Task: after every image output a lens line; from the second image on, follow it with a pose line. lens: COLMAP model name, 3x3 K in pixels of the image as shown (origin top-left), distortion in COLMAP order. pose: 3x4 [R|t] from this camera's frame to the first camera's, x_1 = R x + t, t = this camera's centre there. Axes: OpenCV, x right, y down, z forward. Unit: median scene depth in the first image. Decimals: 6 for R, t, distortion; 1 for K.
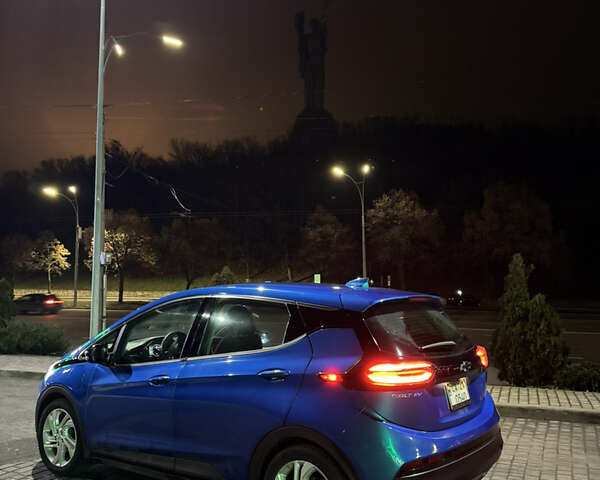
lens RADIAL K [[569.2, 0, 289.8], [0, 569.2, 240.7], [0, 0, 1]] dist [0.173587, -0.340989]
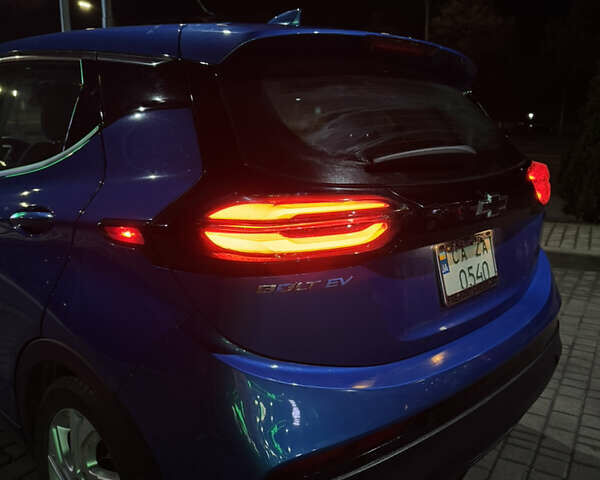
lens RADIAL K [[569.2, 0, 289.8], [0, 569.2, 240.7], [0, 0, 1]] dist [0.173587, -0.340989]
pose [[0.994825, 0.021732, -0.099252, 0.111118], [0.008182, 0.956550, 0.291452, 0.065899], [0.101273, -0.290756, 0.951422, 0.322809]]
